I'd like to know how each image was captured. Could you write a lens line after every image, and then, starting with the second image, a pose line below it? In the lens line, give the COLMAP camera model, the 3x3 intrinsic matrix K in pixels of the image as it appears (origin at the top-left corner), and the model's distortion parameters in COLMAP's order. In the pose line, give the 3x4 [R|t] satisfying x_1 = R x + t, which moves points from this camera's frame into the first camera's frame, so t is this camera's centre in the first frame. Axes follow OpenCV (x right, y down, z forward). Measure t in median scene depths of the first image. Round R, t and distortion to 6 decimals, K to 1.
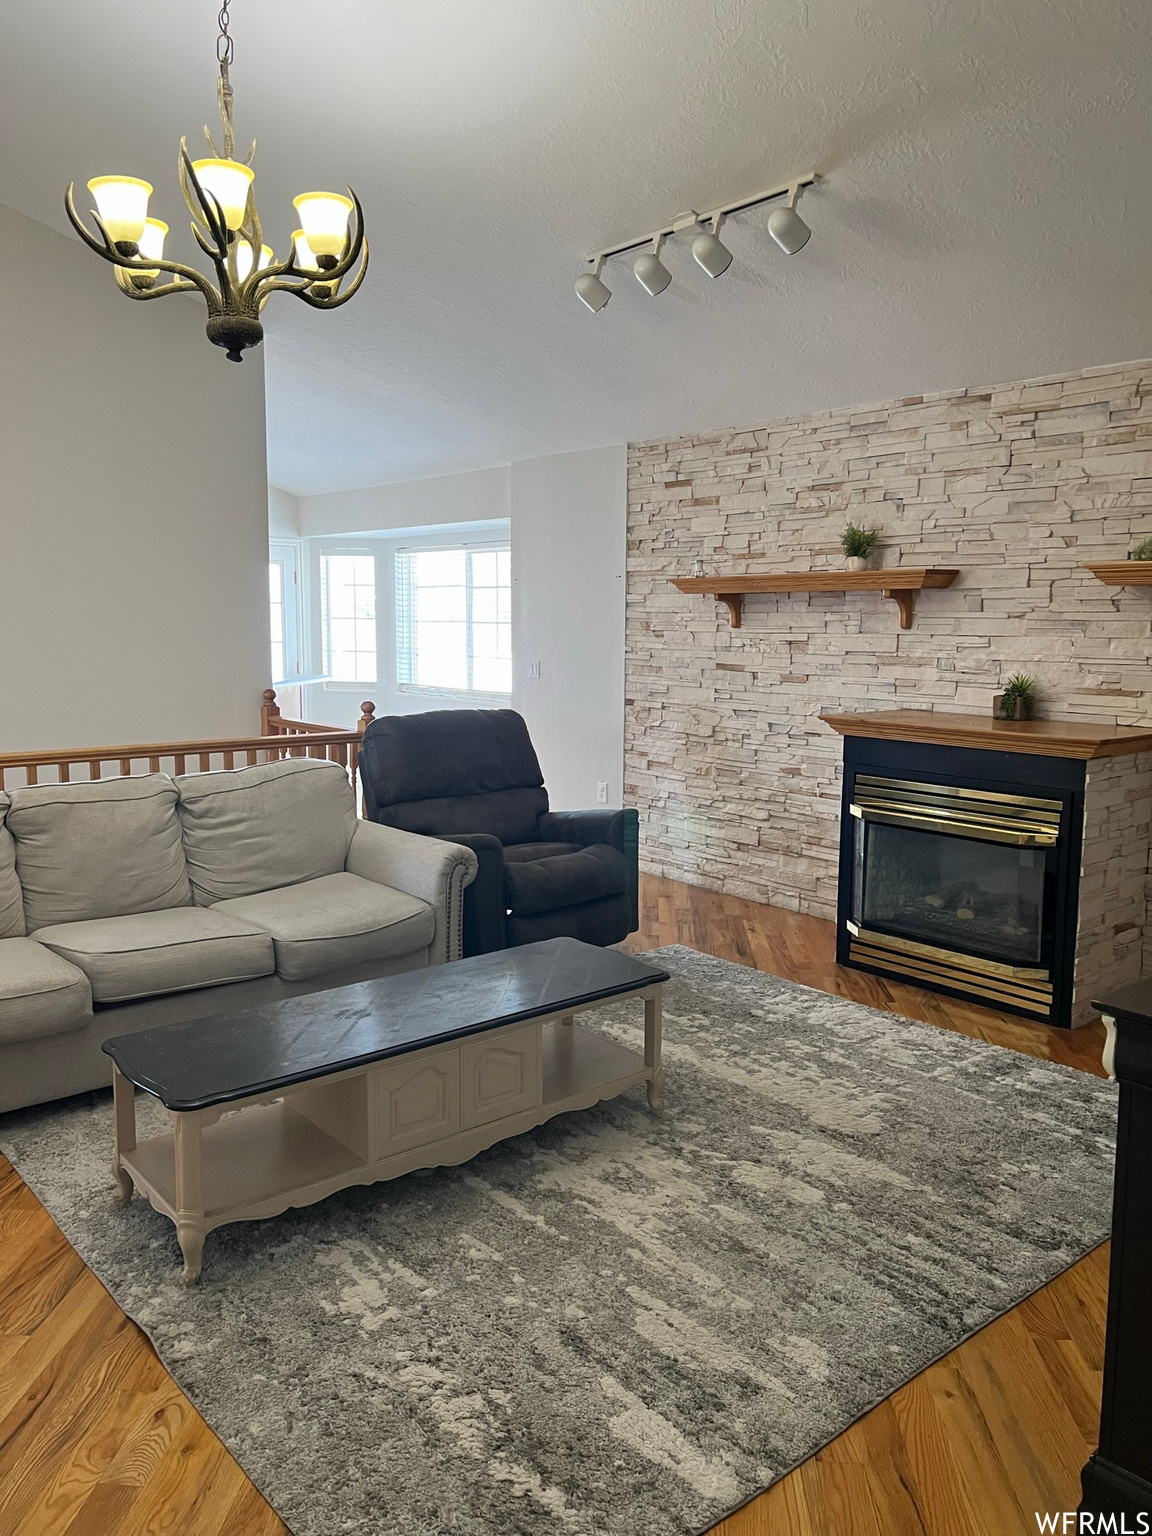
lens RADIAL K [[1146.0, 0, 575.7], [0, 1146.0, 764.7], [0, 0, 1]] dist [0.044068, -0.058829]
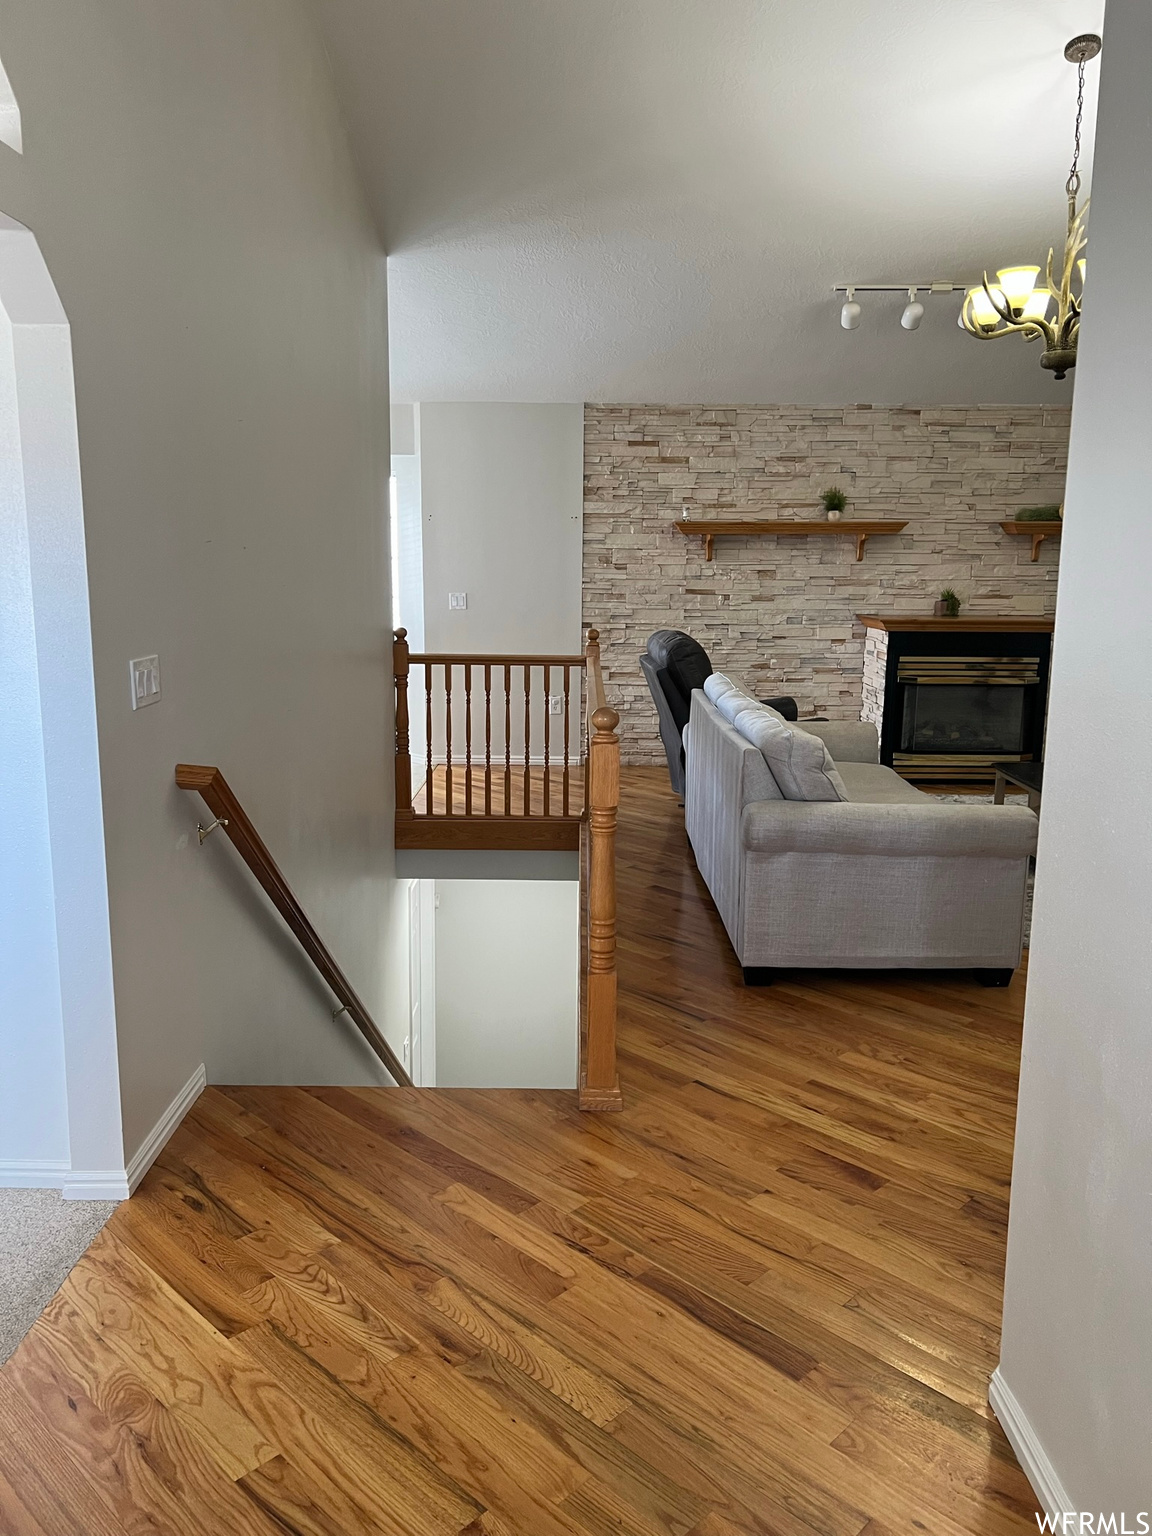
lens RADIAL K [[1146.0, 0, 574.0], [0, 1146.0, 769.1], [0, 0, 1]] dist [0.044068, -0.058829]
pose [[0.652131, -0.141105, 0.744859, -1.098901], [0.095846, 0.989987, 0.103627, -0.039753], [-0.752023, 0.003813, 0.659126, 0.289946]]
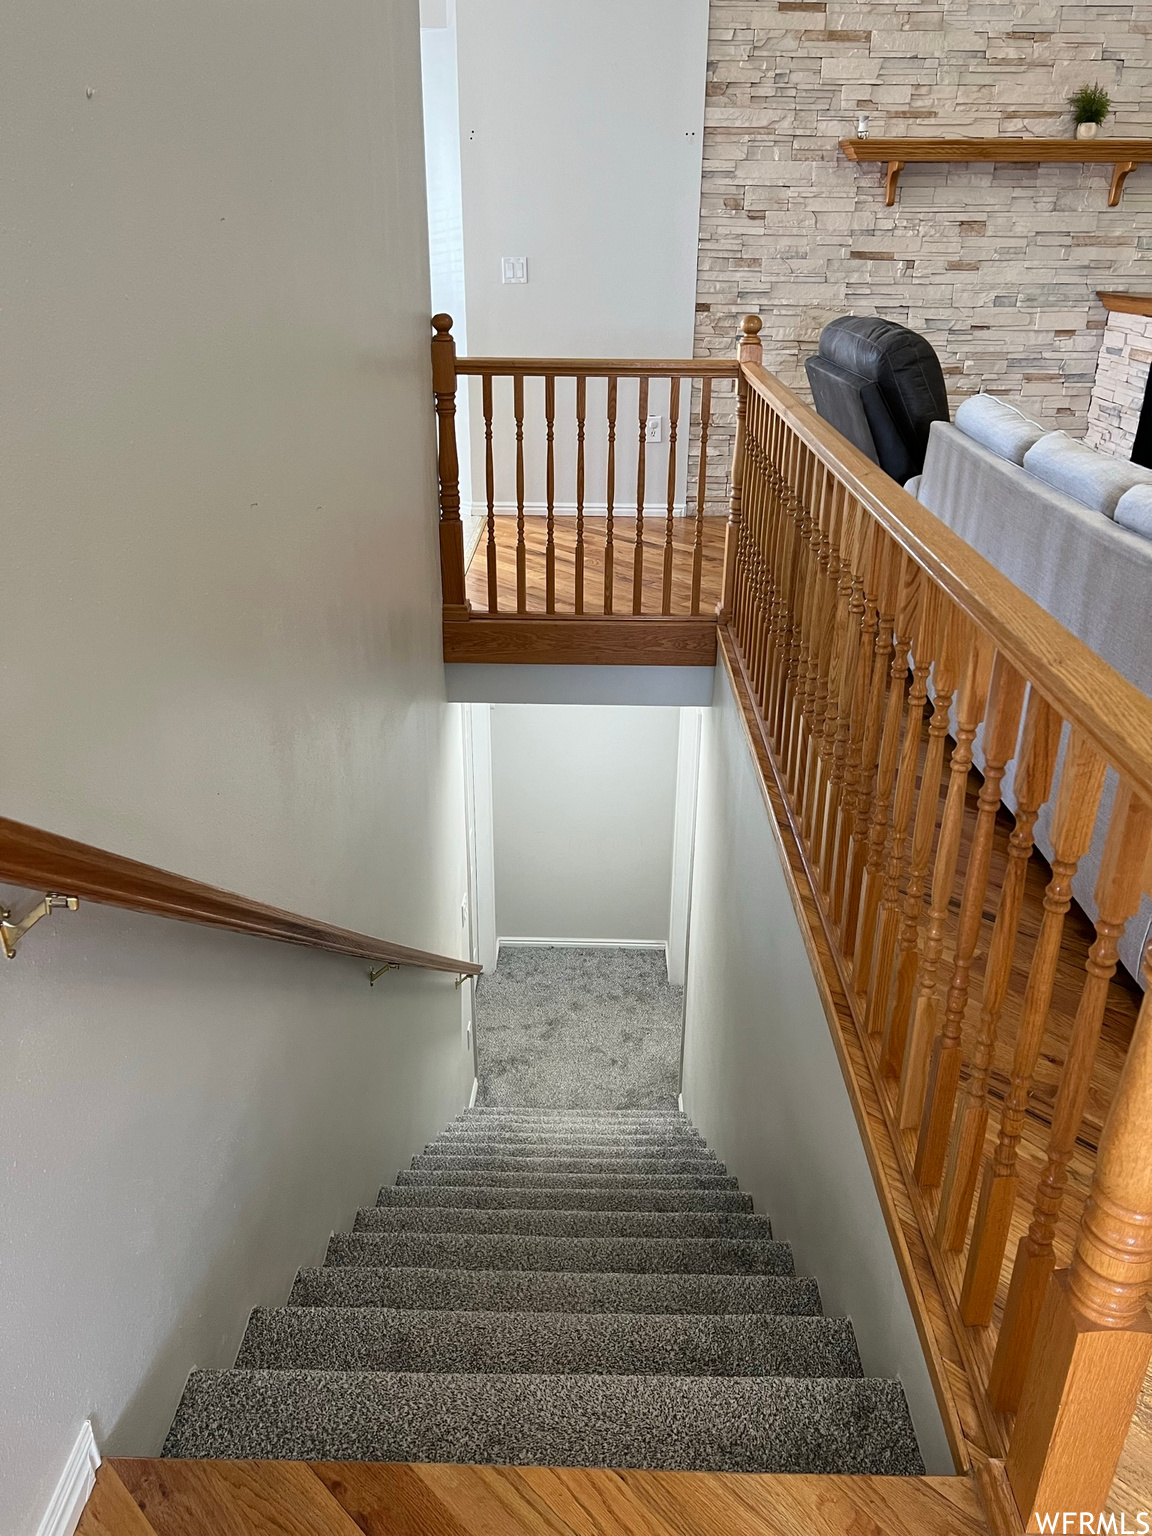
lens RADIAL K [[1146.0, 0, 596.2], [0, 1146.0, 765.5], [0, 0, 1]] dist [0.044068, -0.058829]
pose [[0.656024, -0.322004, 0.682602, -0.850431], [0.093714, 0.932174, 0.349670, -0.056989], [-0.748899, -0.165422, 0.641705, 0.602018]]
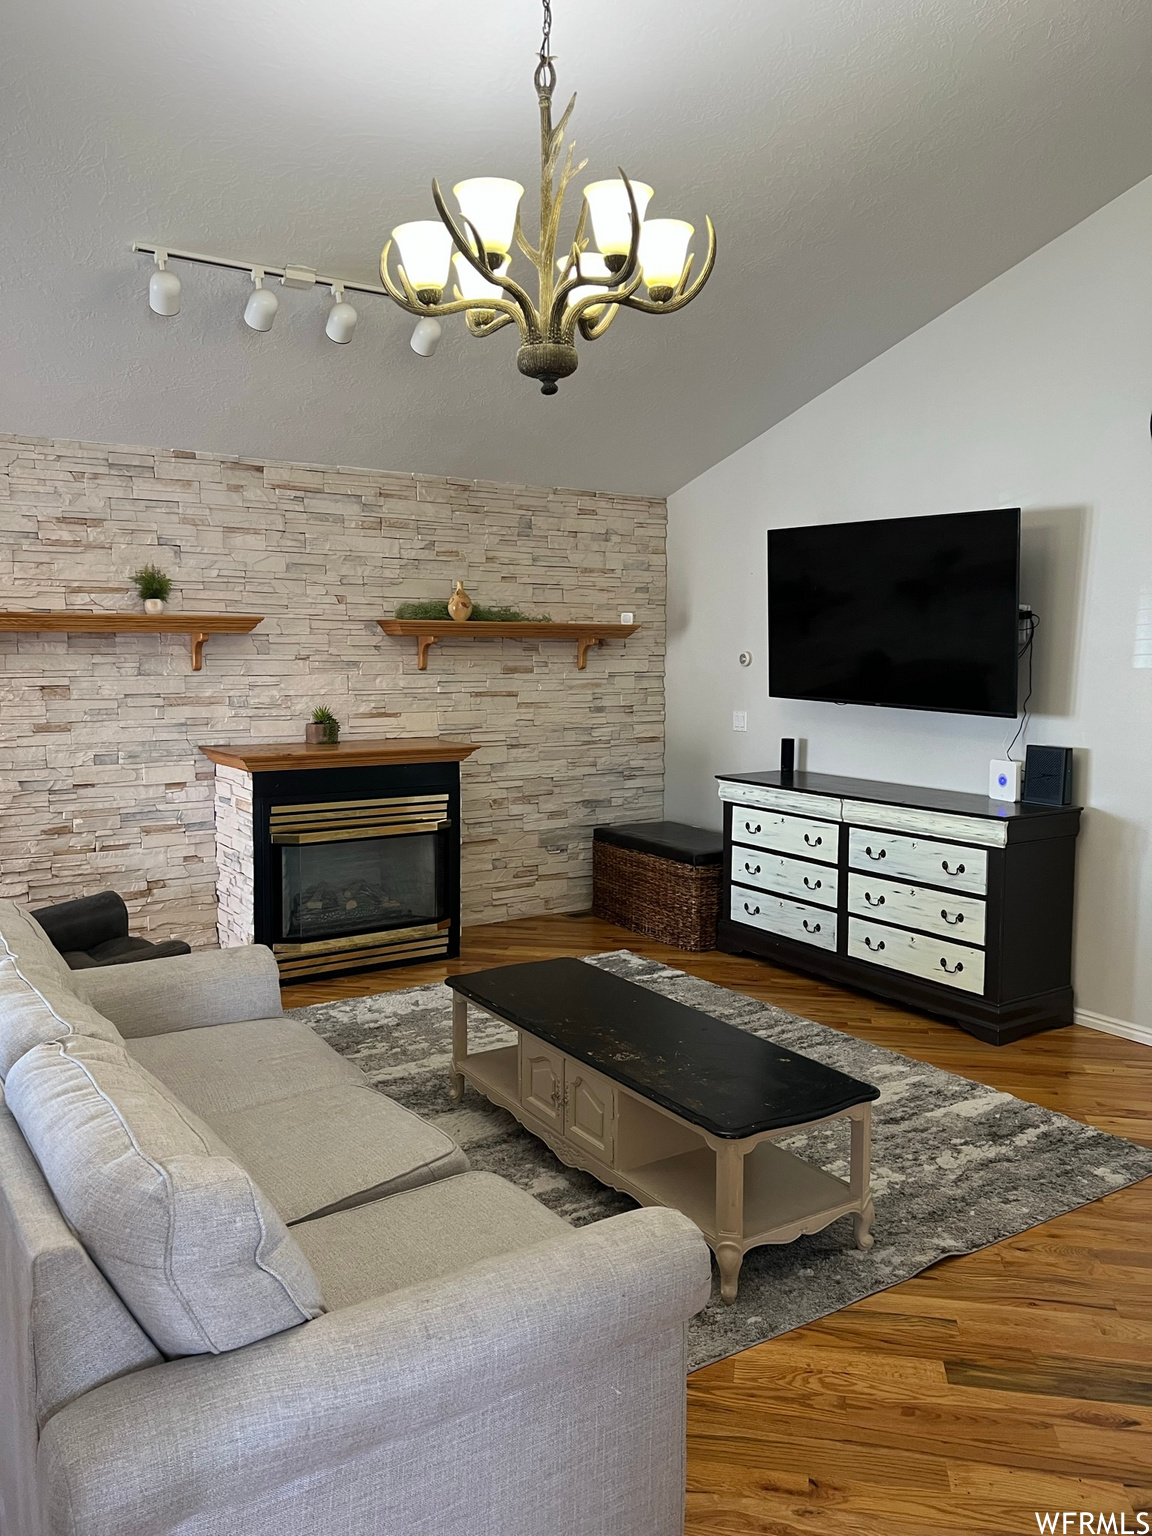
lens RADIAL K [[1146.0, 0, 568.3], [0, 1146.0, 771.2], [0, 0, 1]] dist [0.044068, -0.058829]
pose [[0.127655, -0.110113, 0.985687, -0.709076], [0.124768, 0.987706, 0.094180, -0.082940], [-0.983940, 0.110959, 0.139825, 0.524069]]
